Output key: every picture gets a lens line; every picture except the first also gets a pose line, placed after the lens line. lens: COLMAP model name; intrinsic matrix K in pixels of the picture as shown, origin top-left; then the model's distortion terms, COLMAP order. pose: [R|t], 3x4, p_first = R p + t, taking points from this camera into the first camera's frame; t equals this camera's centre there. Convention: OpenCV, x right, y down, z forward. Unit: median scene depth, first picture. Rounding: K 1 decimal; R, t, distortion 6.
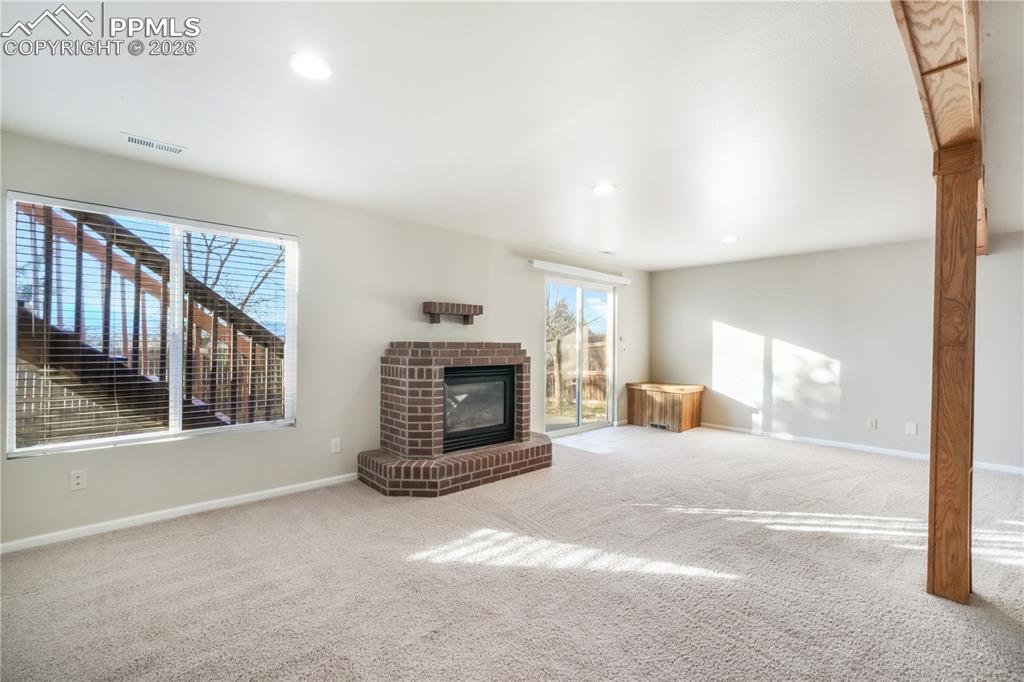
lens RADIAL K [[437.3, 0, 528.9], [0, 437.3, 343.4], [0, 0, 1]] dist [-0.001230, 0.001166]
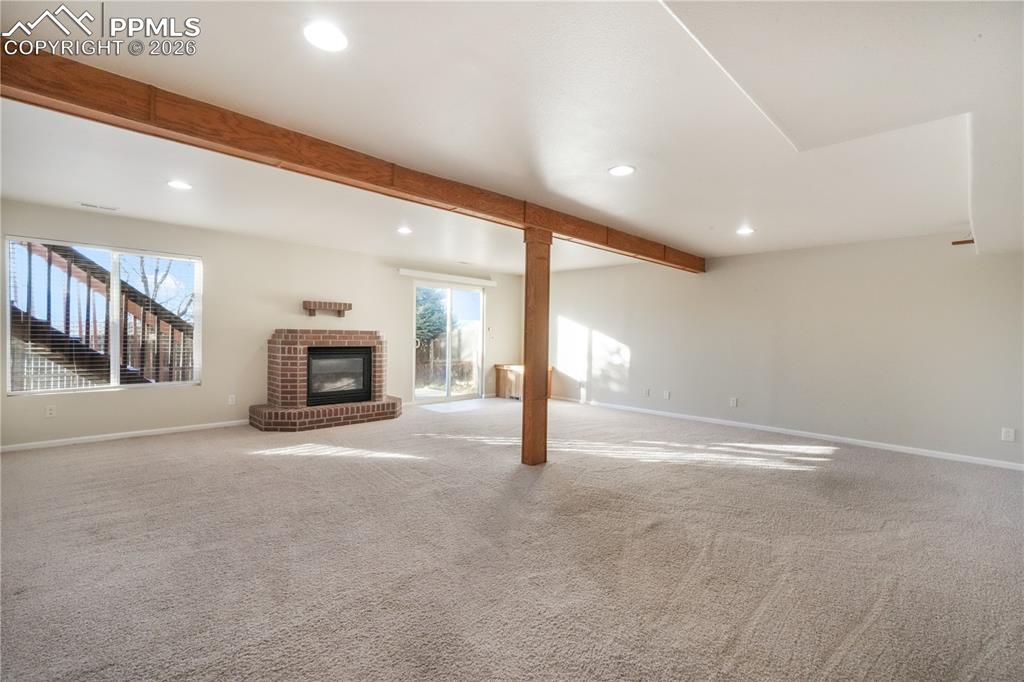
lens RADIAL K [[437.3, 0, 521.2], [0, 437.3, 340.5], [0, 0, 1]] dist [-0.001230, 0.001166]
pose [[0.999007, 0.008838, 0.043670, 0.506108], [-0.009398, 0.999876, 0.012627, 0.009554], [-0.043553, -0.013025, 0.998966, -0.547822]]
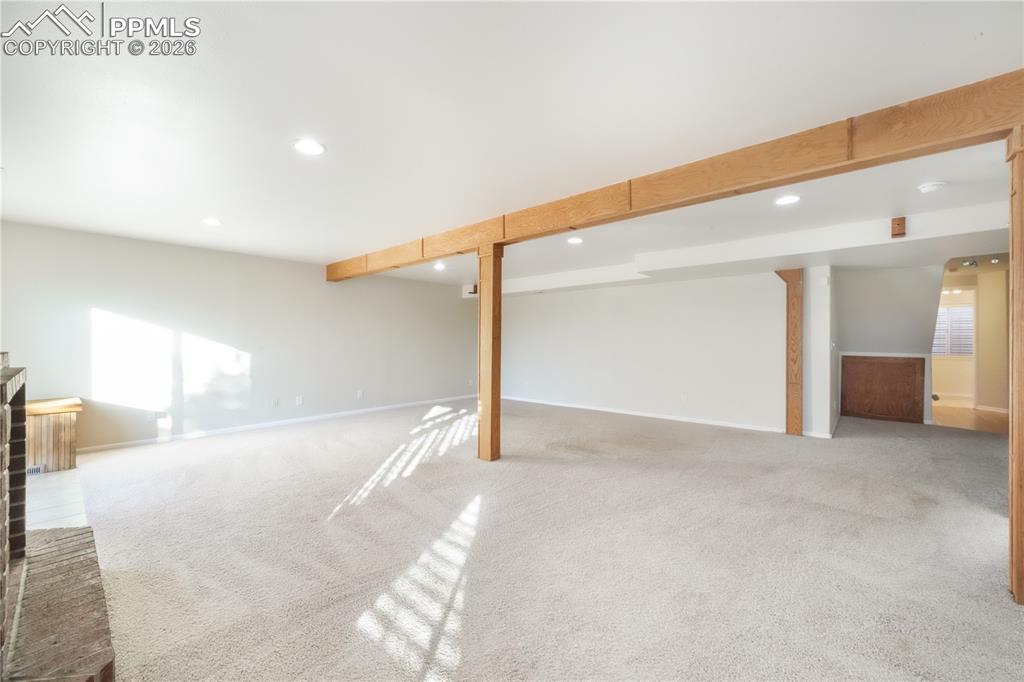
lens RADIAL K [[417.1, 0, 485.4], [0, 417.1, 339.2], [0, 0, 1]] dist [0.001304, 0.000190]
pose [[-0.083992, -0.000232, 0.996466, -0.616156], [-0.002890, 0.999996, -0.000011, 0.003898], [-0.996462, -0.002881, -0.083993, 0.729402]]
